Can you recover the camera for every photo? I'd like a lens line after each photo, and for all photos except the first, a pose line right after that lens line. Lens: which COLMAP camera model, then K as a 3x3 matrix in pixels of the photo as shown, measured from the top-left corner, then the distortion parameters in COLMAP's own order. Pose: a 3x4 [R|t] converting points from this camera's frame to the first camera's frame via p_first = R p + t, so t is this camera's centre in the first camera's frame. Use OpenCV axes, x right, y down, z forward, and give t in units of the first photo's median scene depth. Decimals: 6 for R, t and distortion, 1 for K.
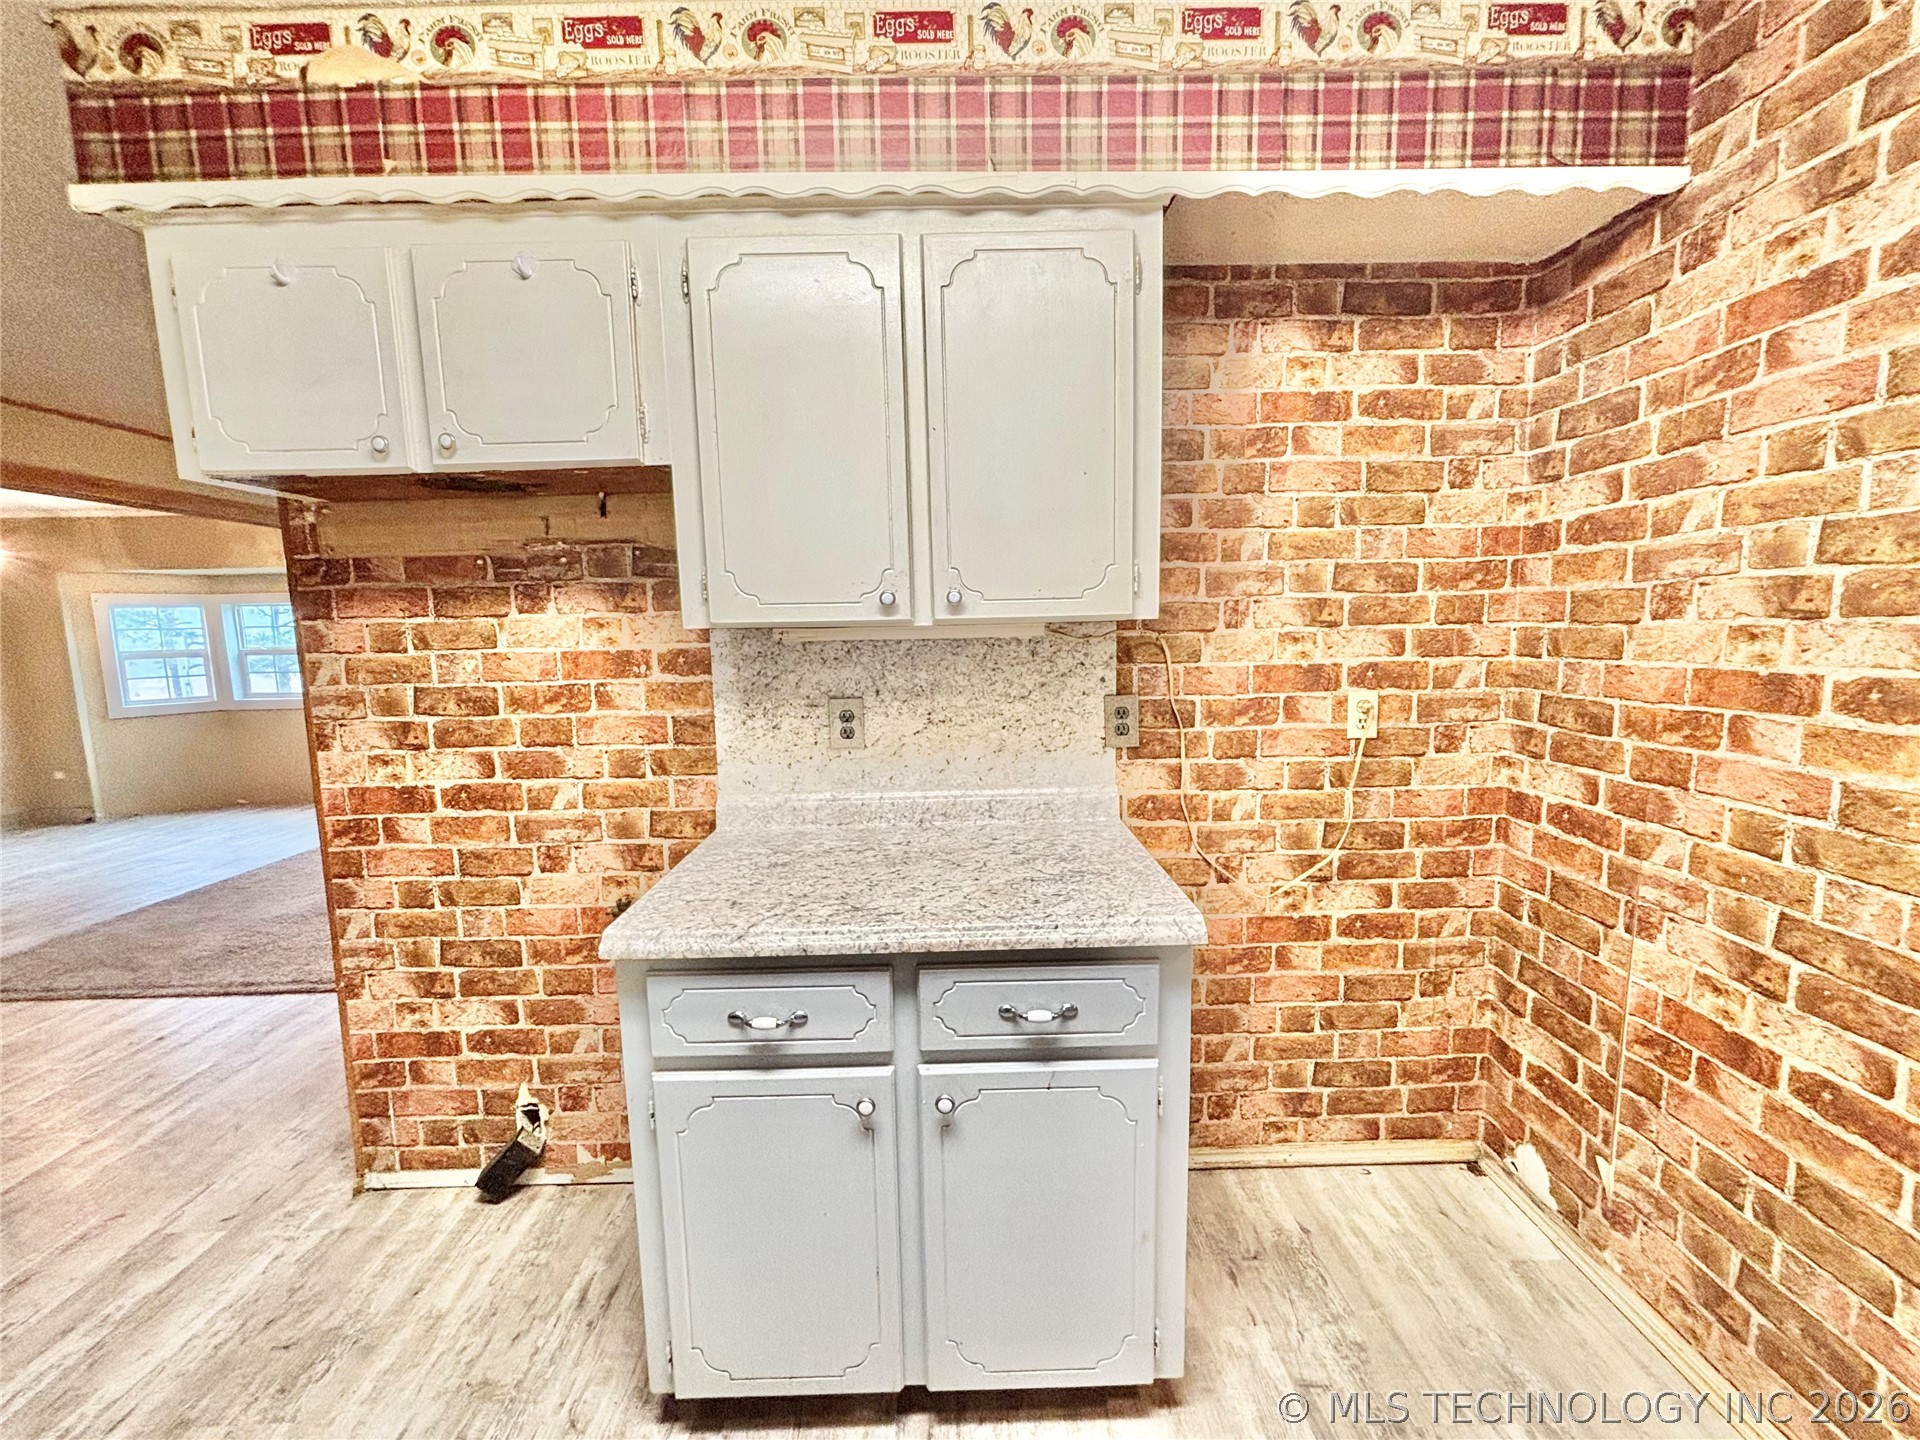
lens RADIAL K [[771.1, 0, 969.3], [0, 771.1, 715.5], [0, 0, 1]] dist [-0.003871, 0.000465]
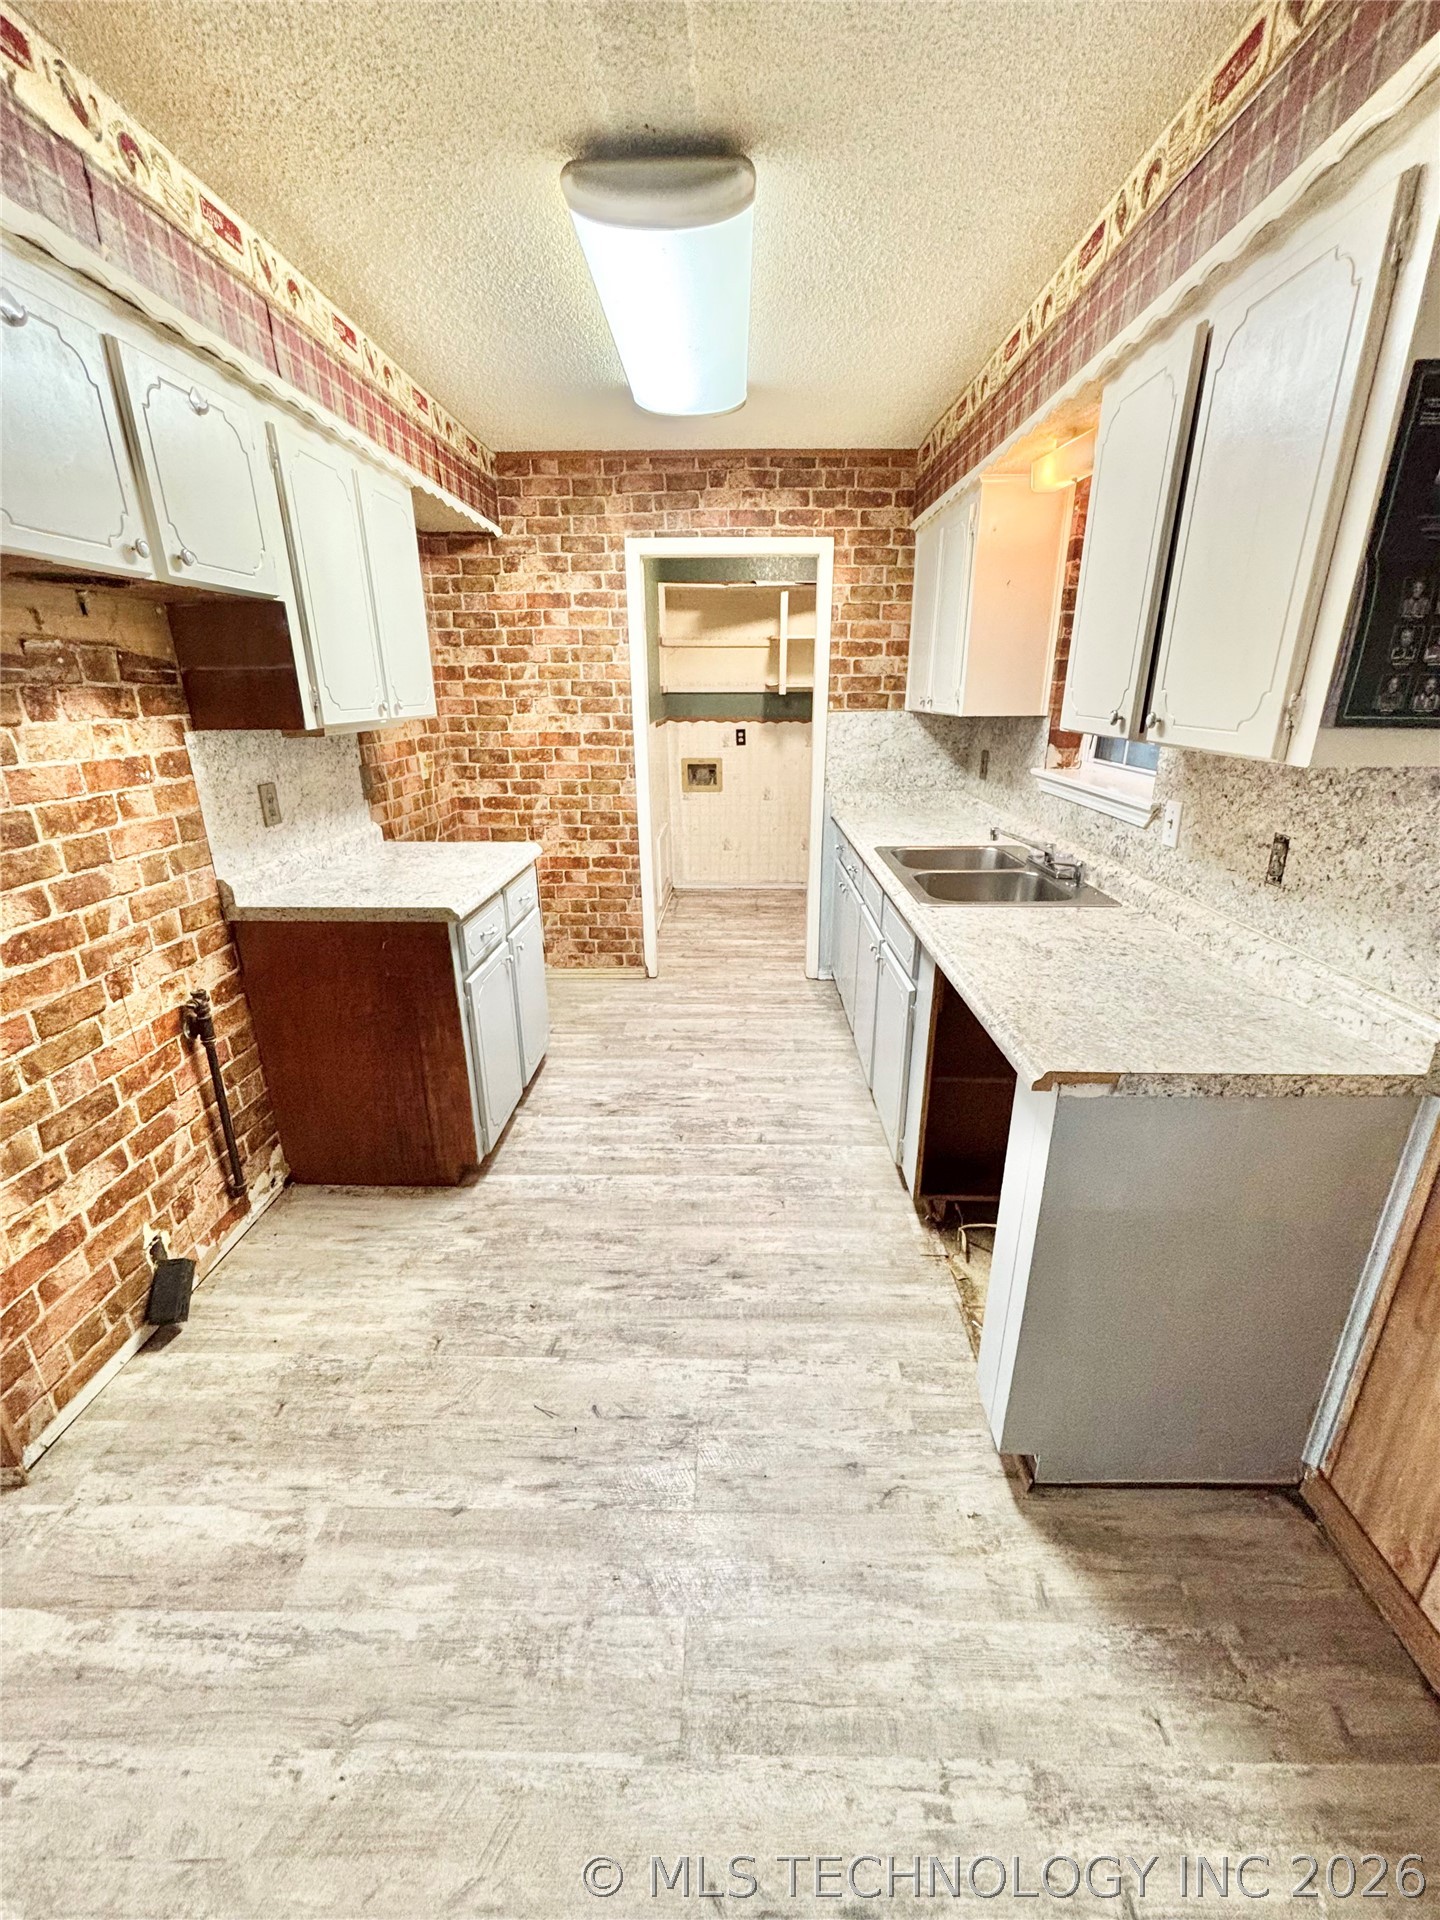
lens RADIAL K [[771.1, 0, 720.0], [0, 771.1, 960.0], [0, 0, 1]] dist [-0.003871, 0.000465]
pose [[0.041414, -0.315291, 0.948091, -1.471896], [0.124650, 0.943122, 0.308193, -0.048158], [-0.991336, 0.105416, 0.078360, 0.180203]]
